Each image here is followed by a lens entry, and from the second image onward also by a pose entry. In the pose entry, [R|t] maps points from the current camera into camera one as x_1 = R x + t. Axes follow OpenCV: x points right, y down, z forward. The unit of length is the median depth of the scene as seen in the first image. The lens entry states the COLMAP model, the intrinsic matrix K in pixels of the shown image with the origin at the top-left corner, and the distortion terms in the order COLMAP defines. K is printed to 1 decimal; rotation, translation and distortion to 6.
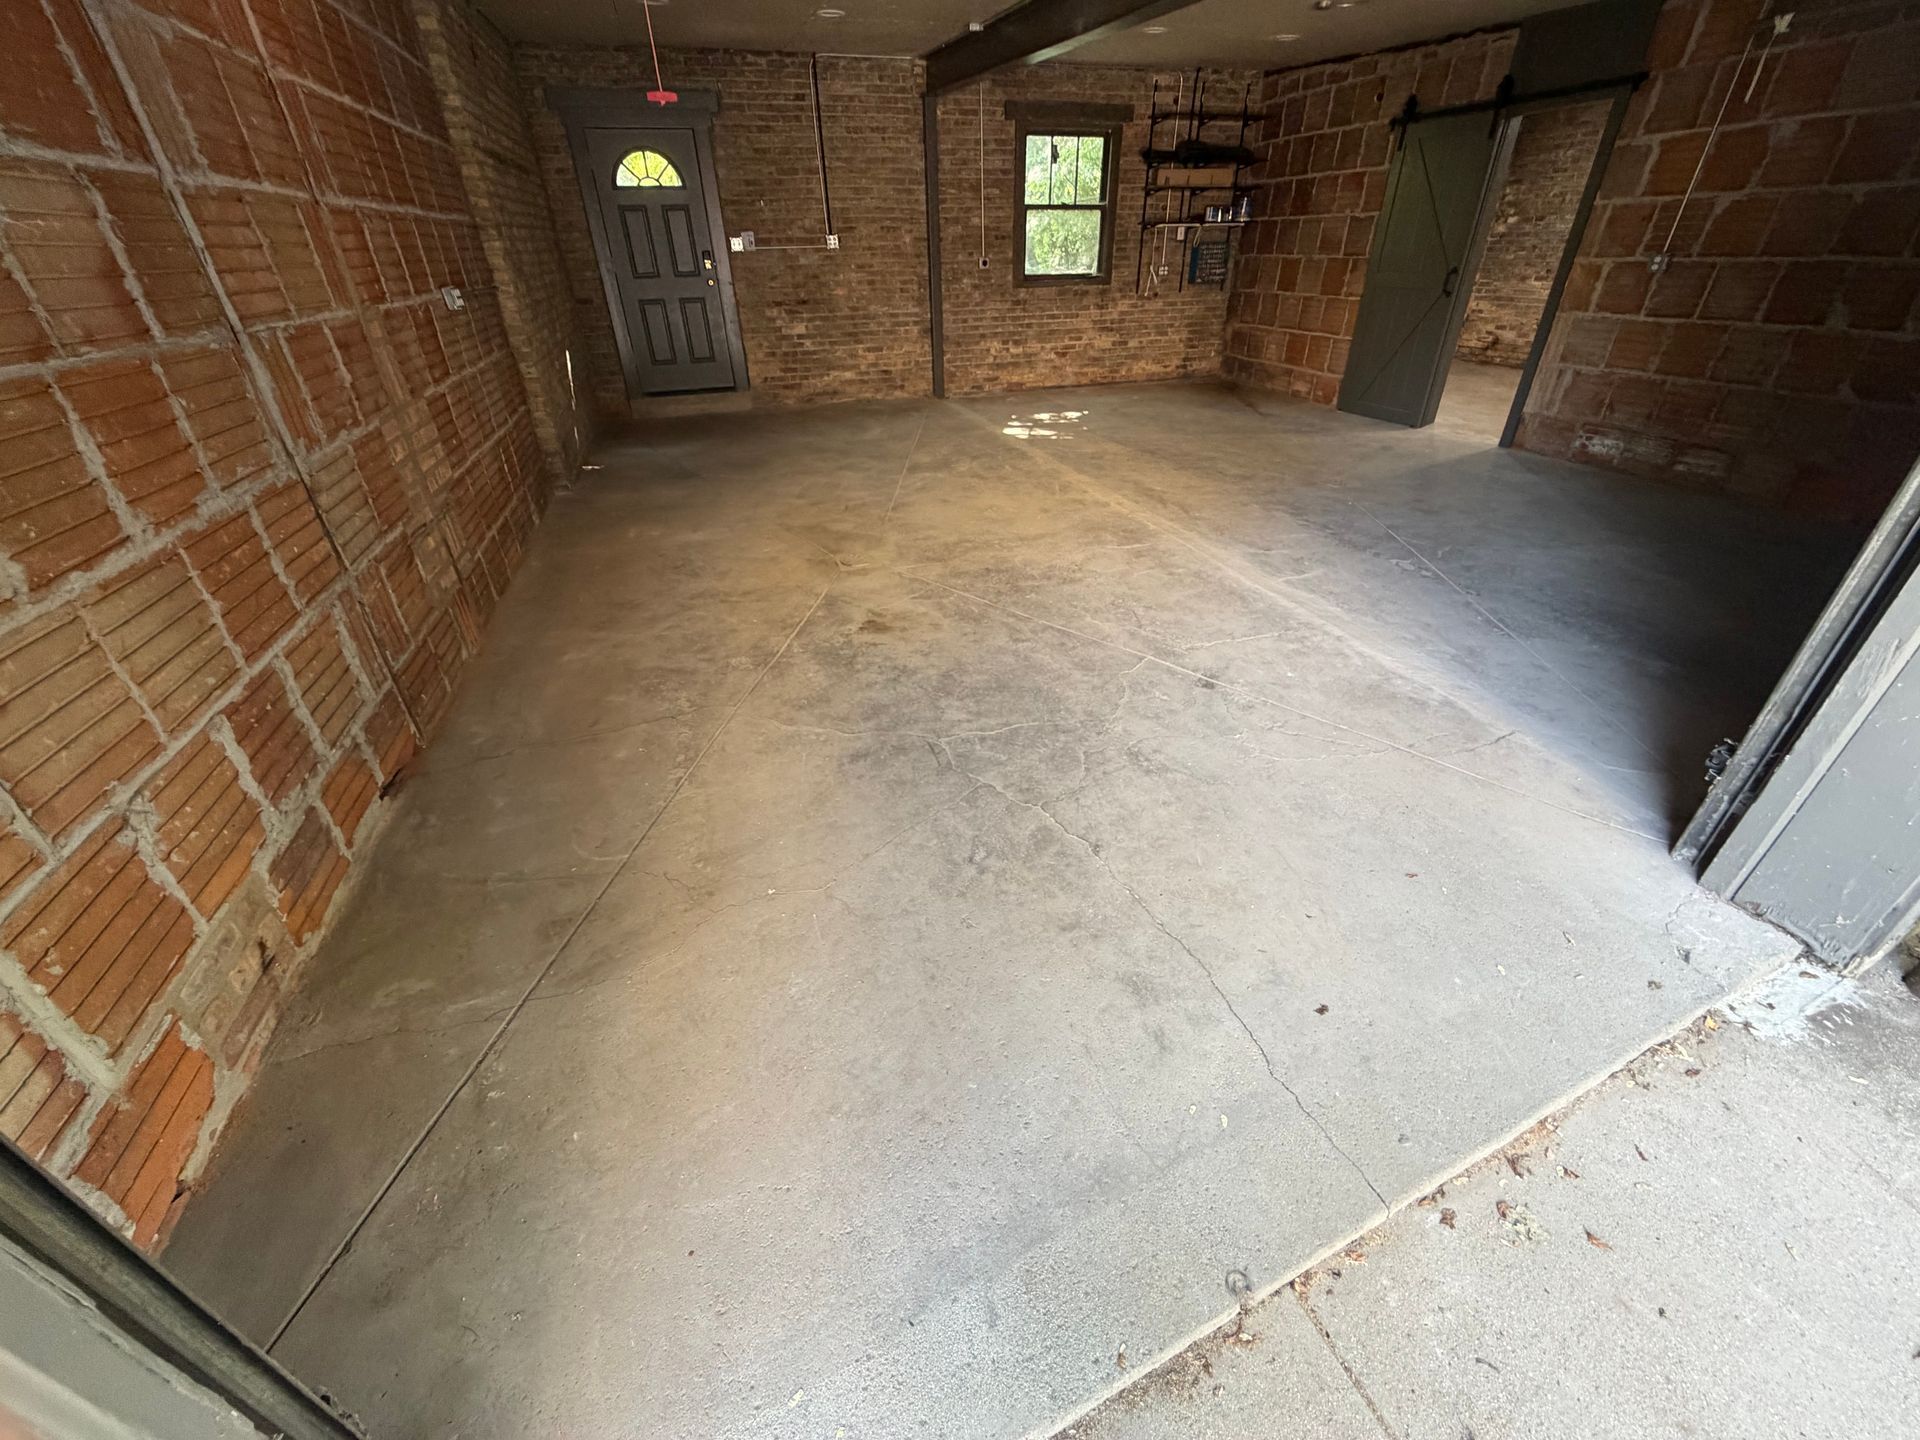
lens RADIAL K [[768.0, 0, 951.4], [0, 768.0, 708.4], [0, 0, 1]] dist [-0.001116, 0.000026]
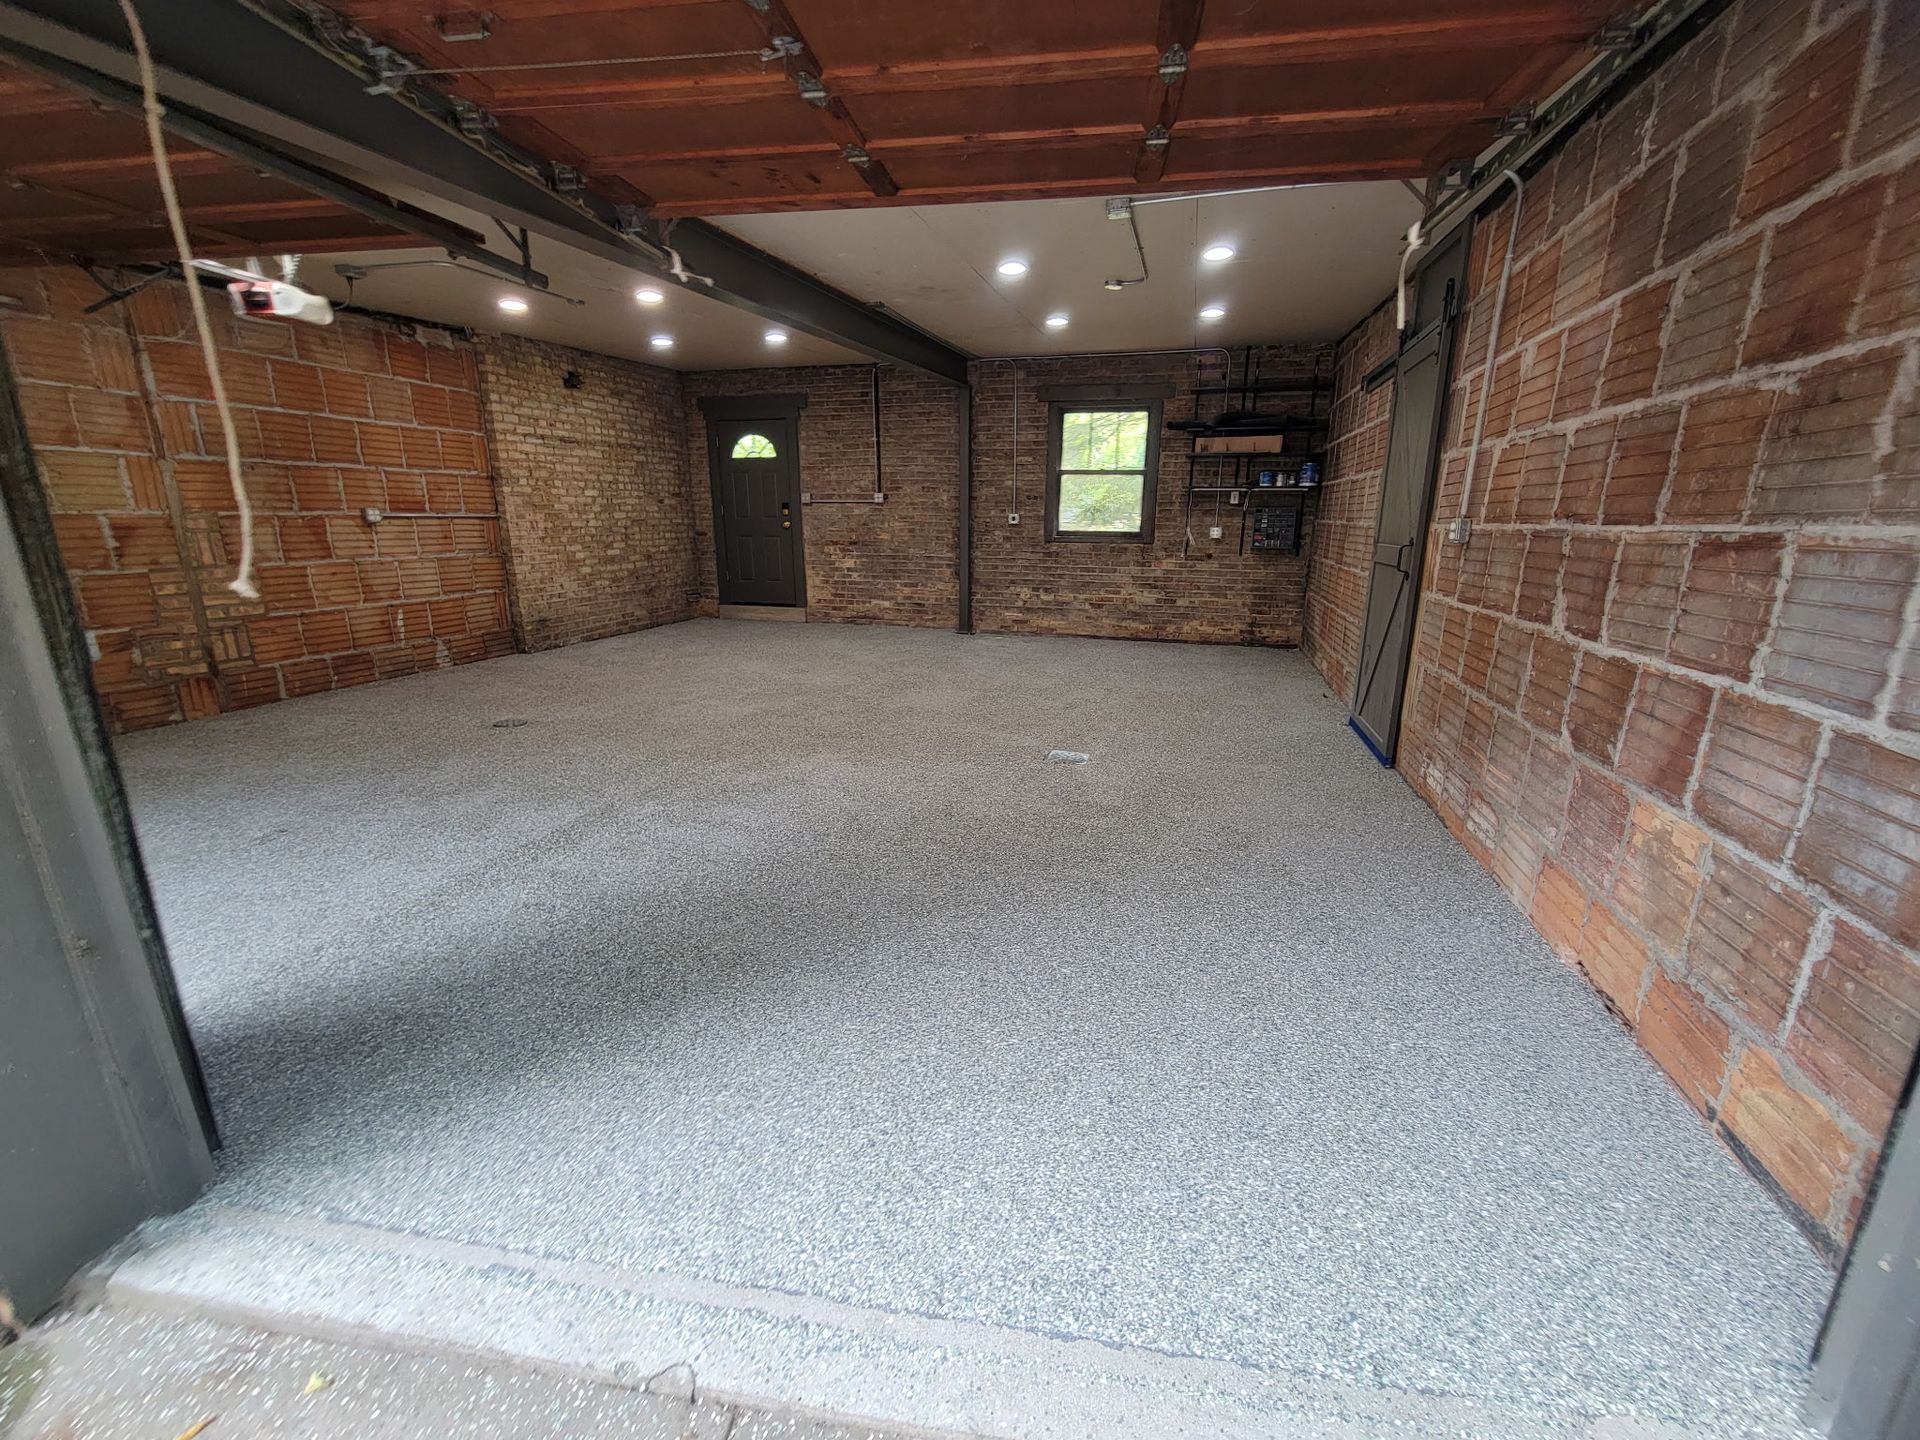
lens RADIAL K [[768.0, 0, 955.8], [0, 768.0, 718.6], [0, 0, 1]] dist [-0.001116, 0.000026]
pose [[0.841519, 0.163643, -0.514847, 0.555910], [-0.299938, 0.934164, -0.193328, -0.093044], [0.449314, 0.317111, 0.835199, 0.165759]]
